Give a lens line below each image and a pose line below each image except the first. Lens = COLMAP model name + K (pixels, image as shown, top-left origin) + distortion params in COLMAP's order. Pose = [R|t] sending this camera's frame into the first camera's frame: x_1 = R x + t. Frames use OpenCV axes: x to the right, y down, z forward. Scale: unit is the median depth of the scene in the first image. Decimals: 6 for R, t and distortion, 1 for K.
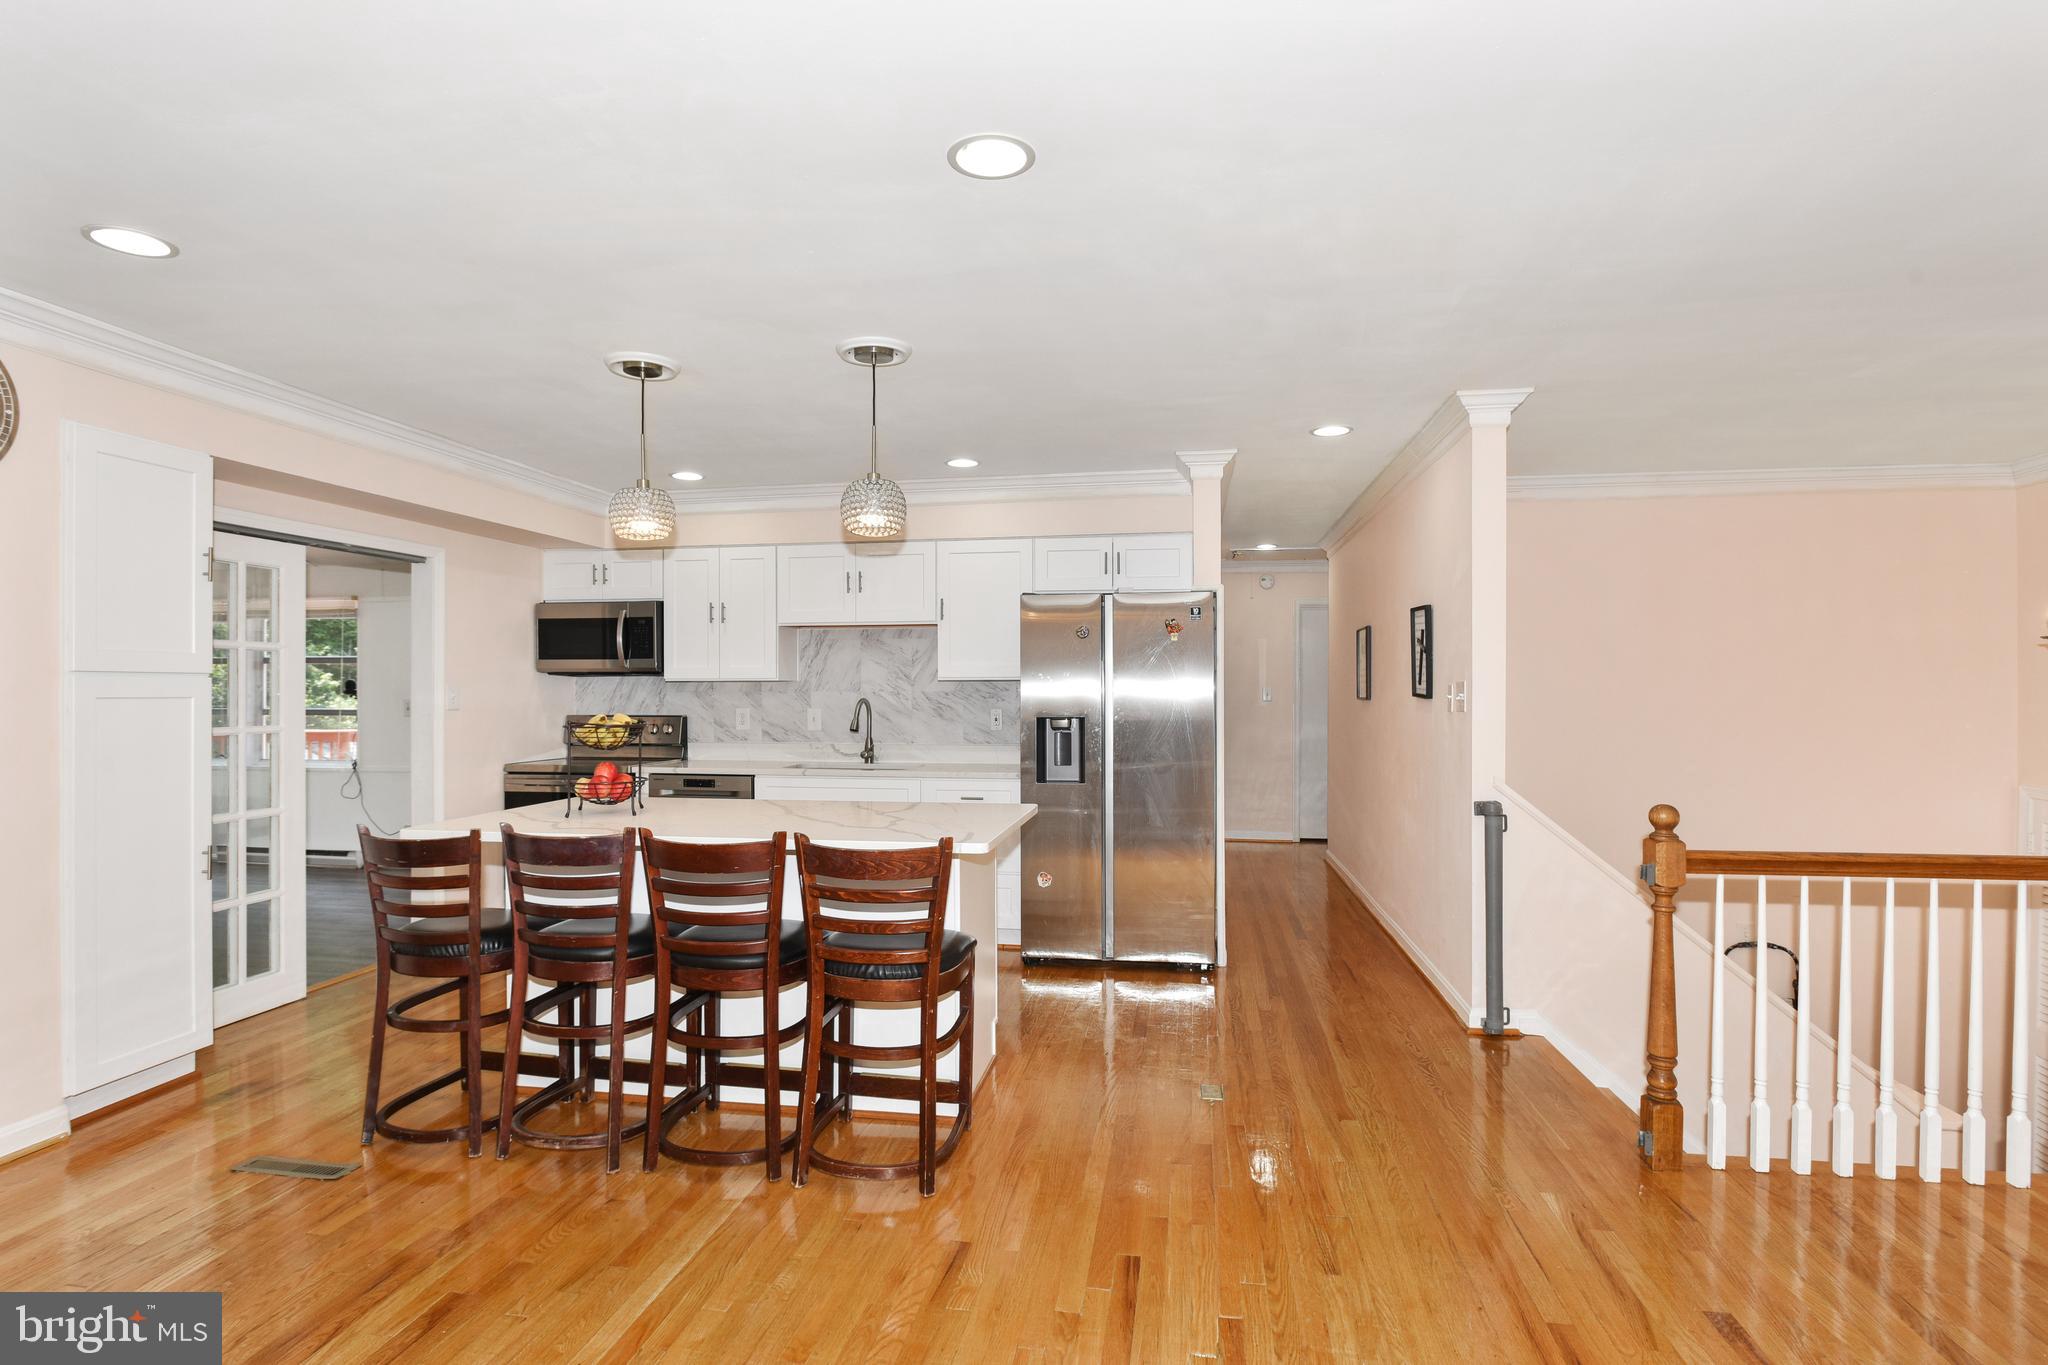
lens RADIAL K [[1006.6, 0, 1018.0], [0, 1006.6, 687.2], [0, 0, 1]] dist [-0.026142, 0.000401]
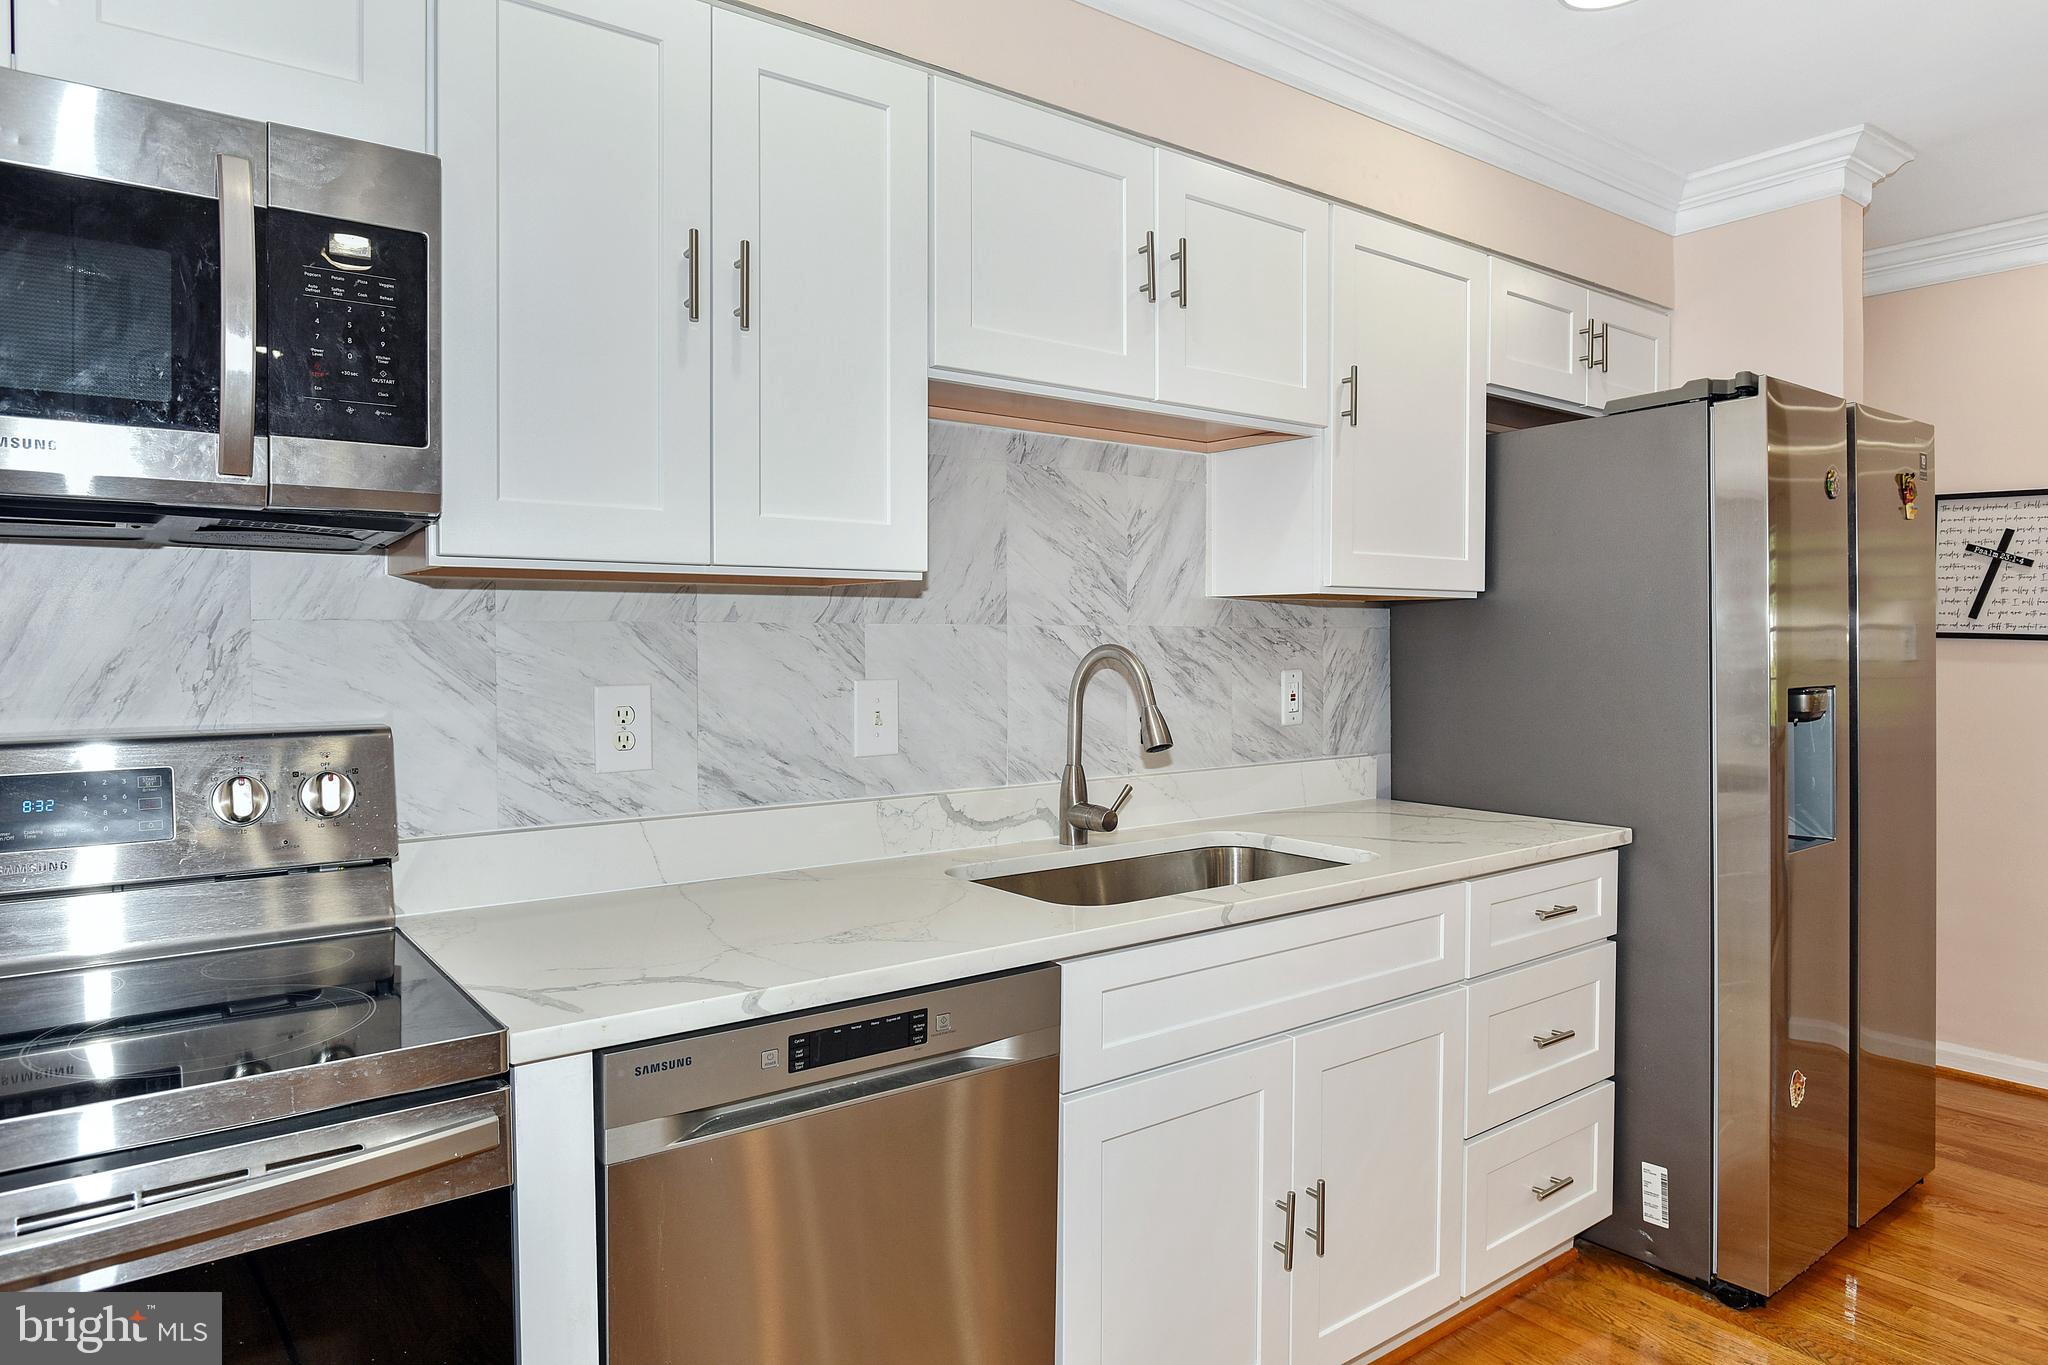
lens RADIAL K [[1240.3, 0, 1023.3], [0, 1240.3, 663.3], [0, 0, 1]] dist [-0.024170, 0.003005]
pose [[0.688046, -0.013924, 0.725534, -0.459534], [-0.001684, 0.999783, 0.020783, 0.008631], [-0.725665, -0.015522, 0.687873, 0.749776]]
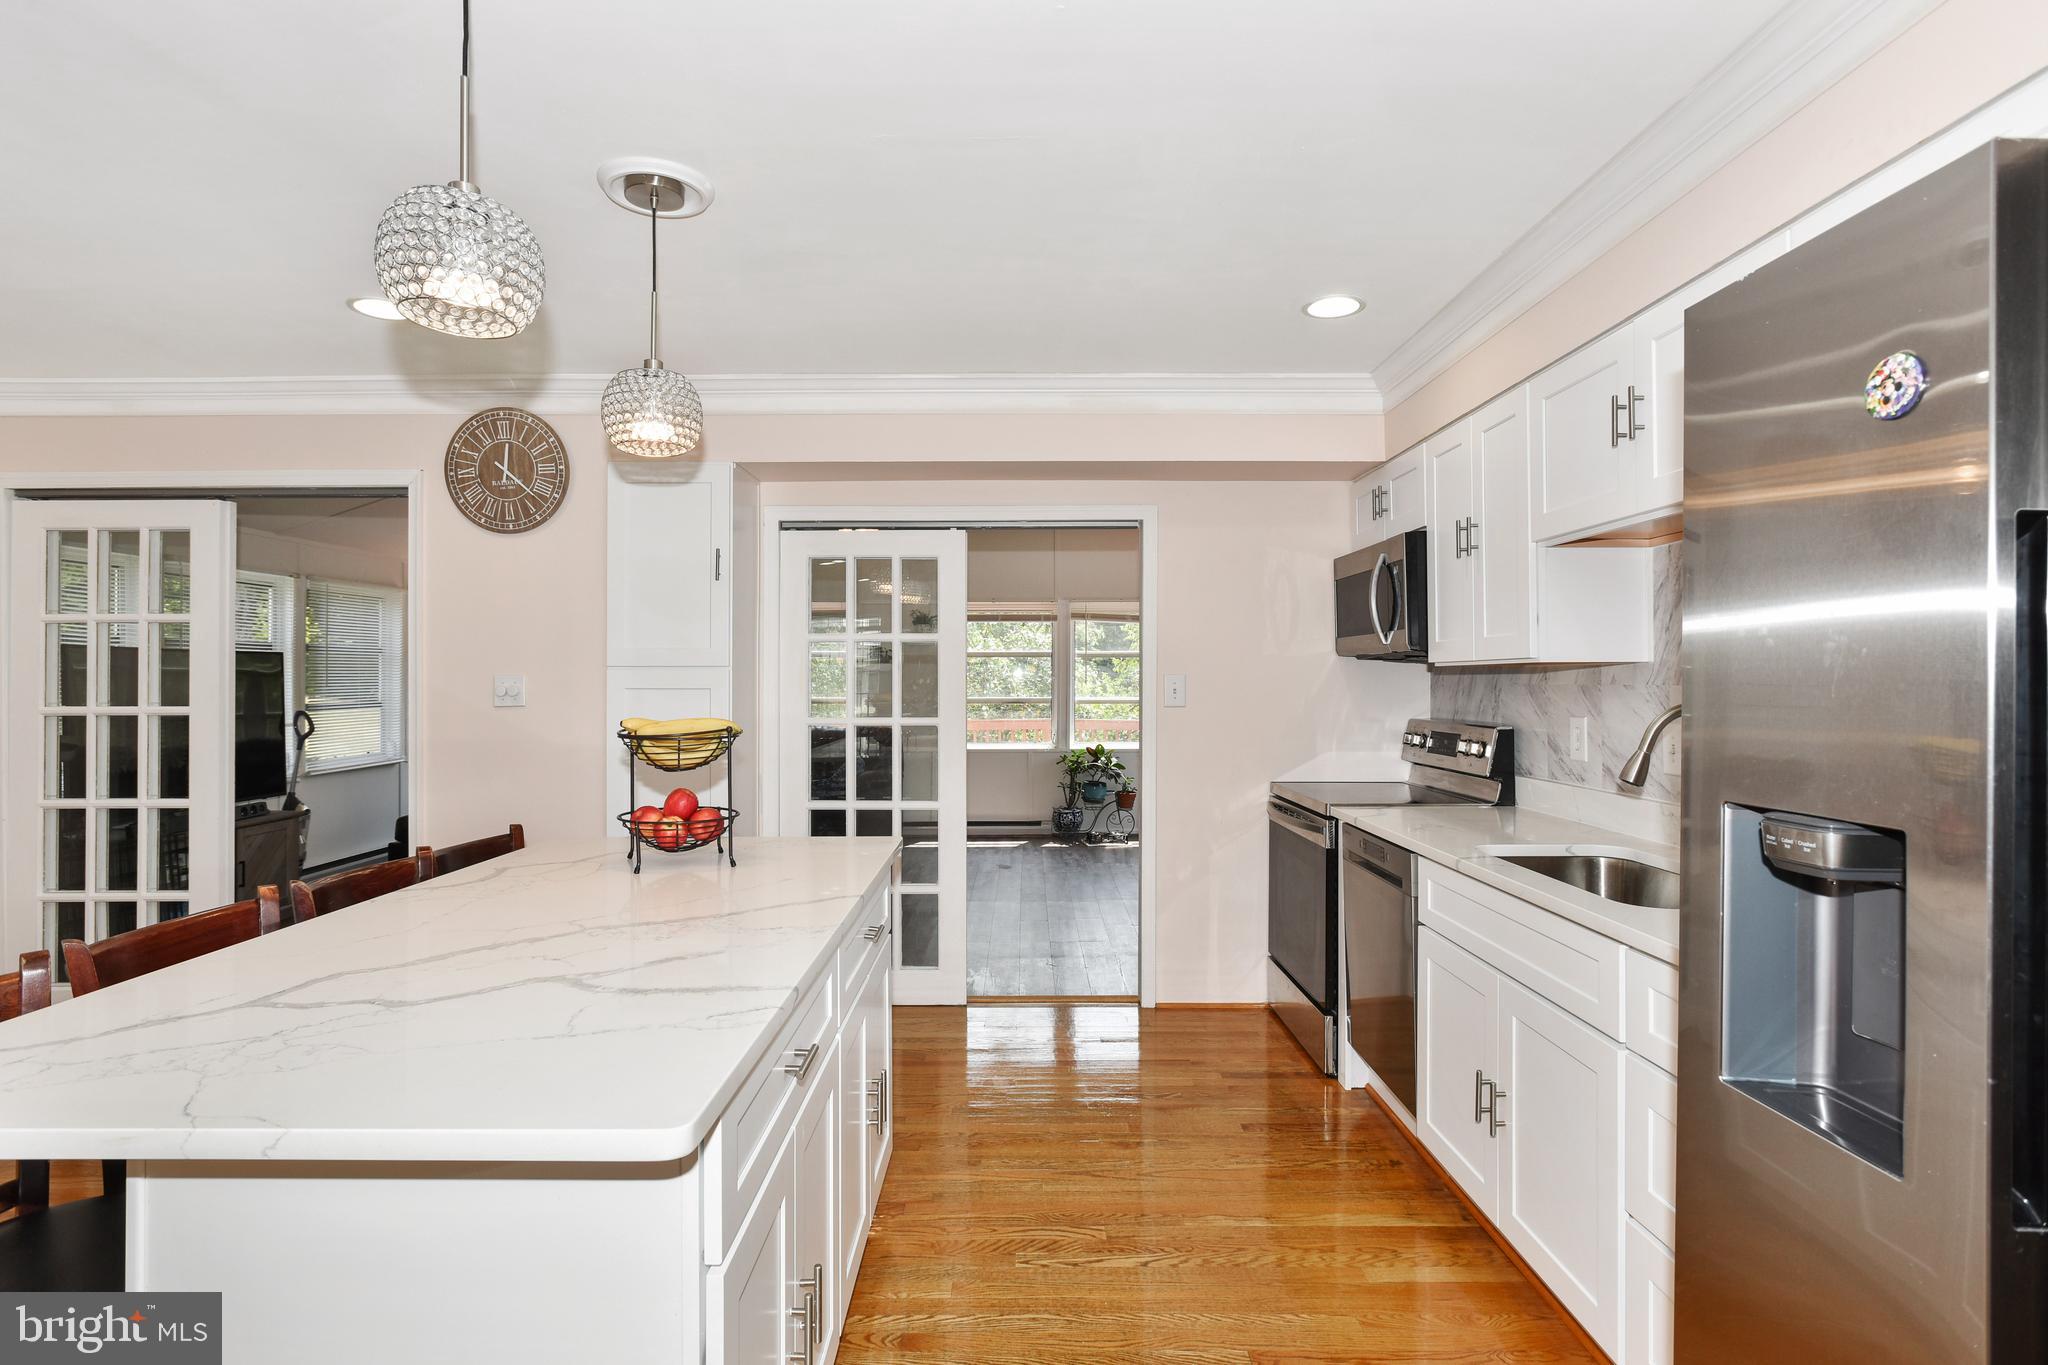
lens RADIAL K [[1006.6, 0, 1018.0], [0, 1006.6, 687.2], [0, 0, 1]] dist [-0.026142, 0.000401]
pose [[0.164422, 0.005744, -0.986373, 0.186586], [0.003149, 0.999975, 0.006348, 0.001554], [0.986385, -0.004150, 0.164400, 0.676535]]
